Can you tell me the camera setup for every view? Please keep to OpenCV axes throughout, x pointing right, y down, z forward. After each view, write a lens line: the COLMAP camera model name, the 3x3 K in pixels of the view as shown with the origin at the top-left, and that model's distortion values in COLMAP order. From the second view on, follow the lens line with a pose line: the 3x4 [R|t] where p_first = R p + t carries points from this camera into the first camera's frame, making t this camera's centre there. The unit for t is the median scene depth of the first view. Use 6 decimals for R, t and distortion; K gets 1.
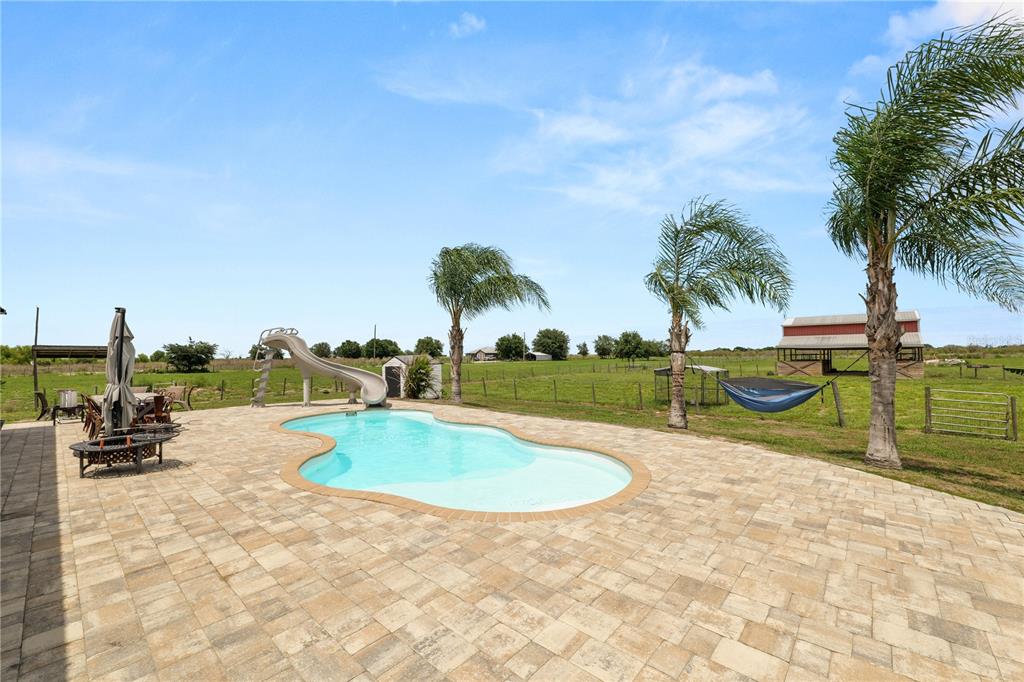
lens RADIAL K [[415.6, 0, 512.0], [0, 415.6, 341.0], [0, 0, 1]] dist [-0.012216, 0.000169]
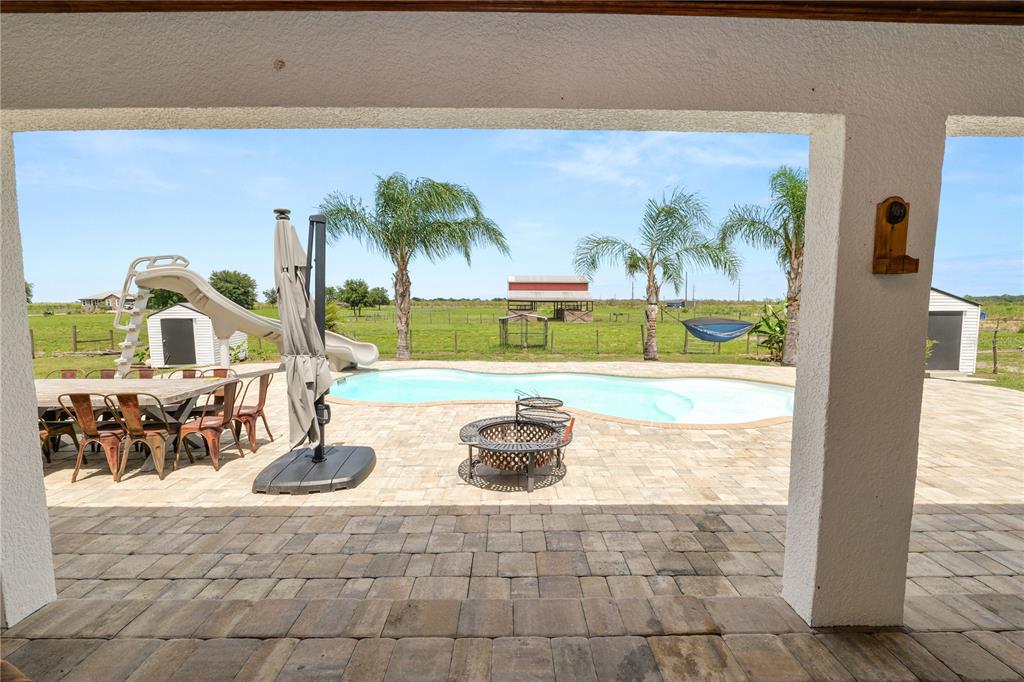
lens RADIAL K [[414.8, 0, 513.7], [0, 414.8, 335.1], [0, 0, 1]] dist [-0.011709, 0.000006]
pose [[0.742851, -0.039667, 0.668281, -2.068846], [-0.032924, 0.994870, 0.095650, 0.031805], [-0.668647, -0.093057, 0.737734, 0.757754]]
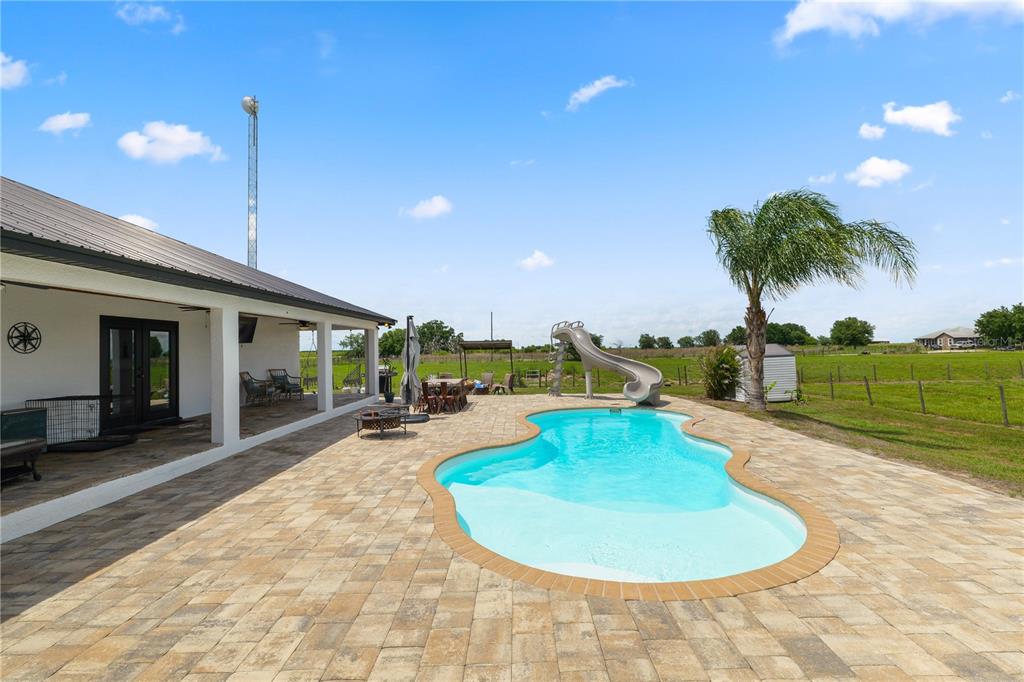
lens RADIAL K [[456.8, 0, 512.0], [0, 456.8, 341.0], [0, 0, 1]] dist [0.000299, -0.000669]
pose [[0.661777, -0.016135, -0.749527, 0.732358], [0.037601, 0.999224, 0.011688, -0.004236], [0.748757, -0.035918, 0.661871, 0.480746]]
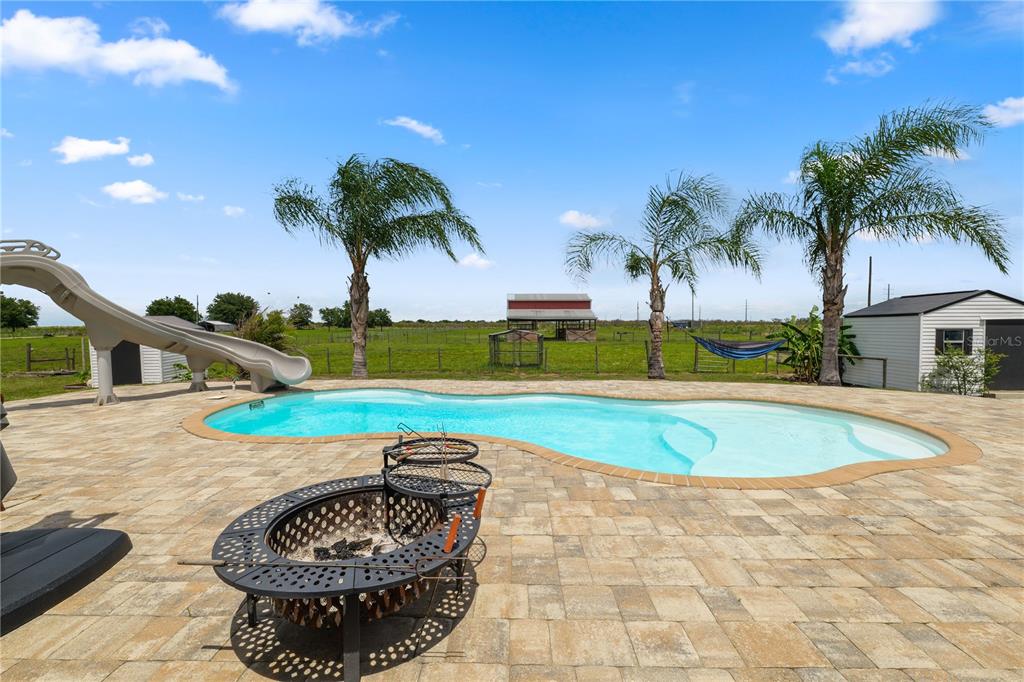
lens RADIAL K [[415.6, 0, 512.0], [0, 415.6, 341.0], [0, 0, 1]] dist [-0.012216, 0.000169]
pose [[0.753773, -0.016329, 0.656932, -1.571466], [-0.028883, 0.997902, 0.057945, 0.130558], [-0.656500, -0.062651, 0.751720, 1.025760]]
